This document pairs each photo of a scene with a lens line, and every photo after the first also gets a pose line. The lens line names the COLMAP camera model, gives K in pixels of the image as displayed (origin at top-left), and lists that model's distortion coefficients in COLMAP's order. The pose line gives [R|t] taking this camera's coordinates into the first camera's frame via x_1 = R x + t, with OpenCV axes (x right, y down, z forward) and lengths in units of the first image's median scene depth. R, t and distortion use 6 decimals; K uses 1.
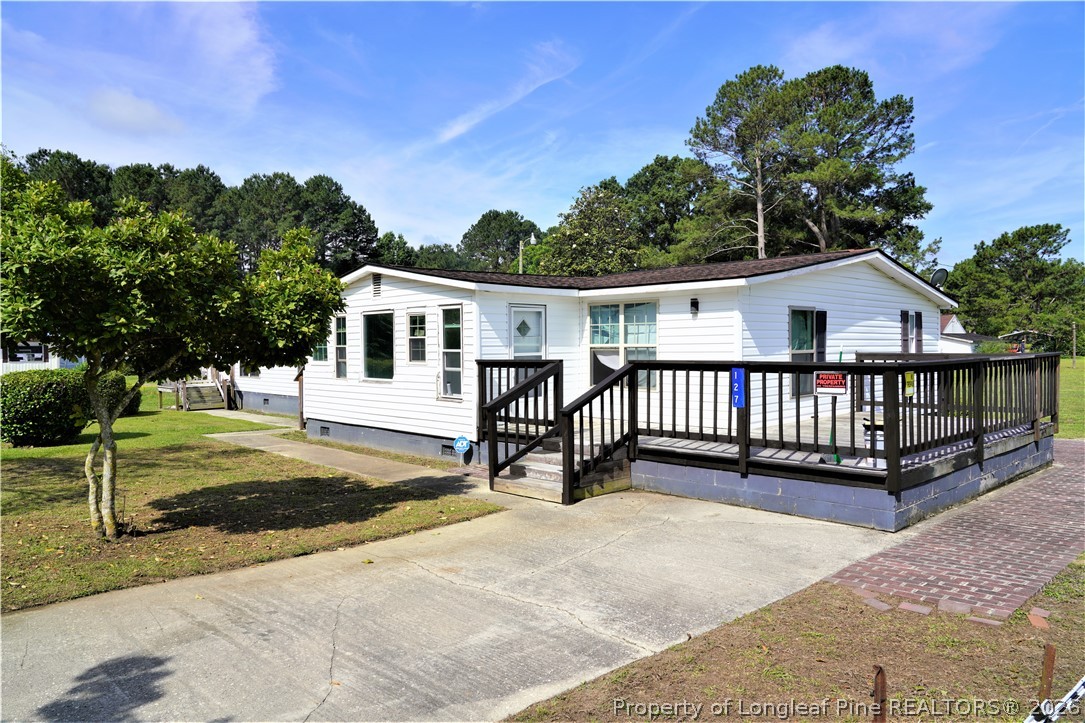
lens RADIAL K [[728.3, 0, 542.5], [0, 728.3, 361.5], [0, 0, 1]] dist [-0.019704, 0.011237]
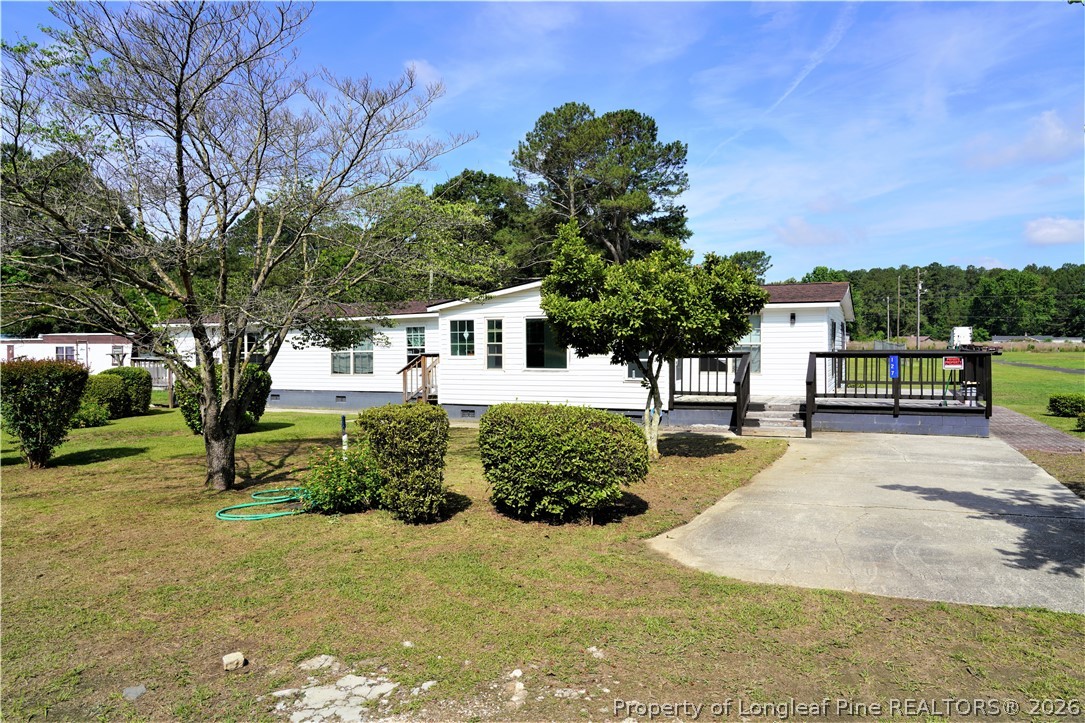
lens RADIAL K [[742.3, 0, 548.0], [0, 742.3, 345.5], [0, 0, 1]] dist [0.024437, 0.004659]
pose [[0.923576, 0.004834, 0.383386, -0.411186], [0.005564, 0.999646, -0.026008, 0.009571], [-0.383376, 0.026154, 0.923222, -0.121855]]
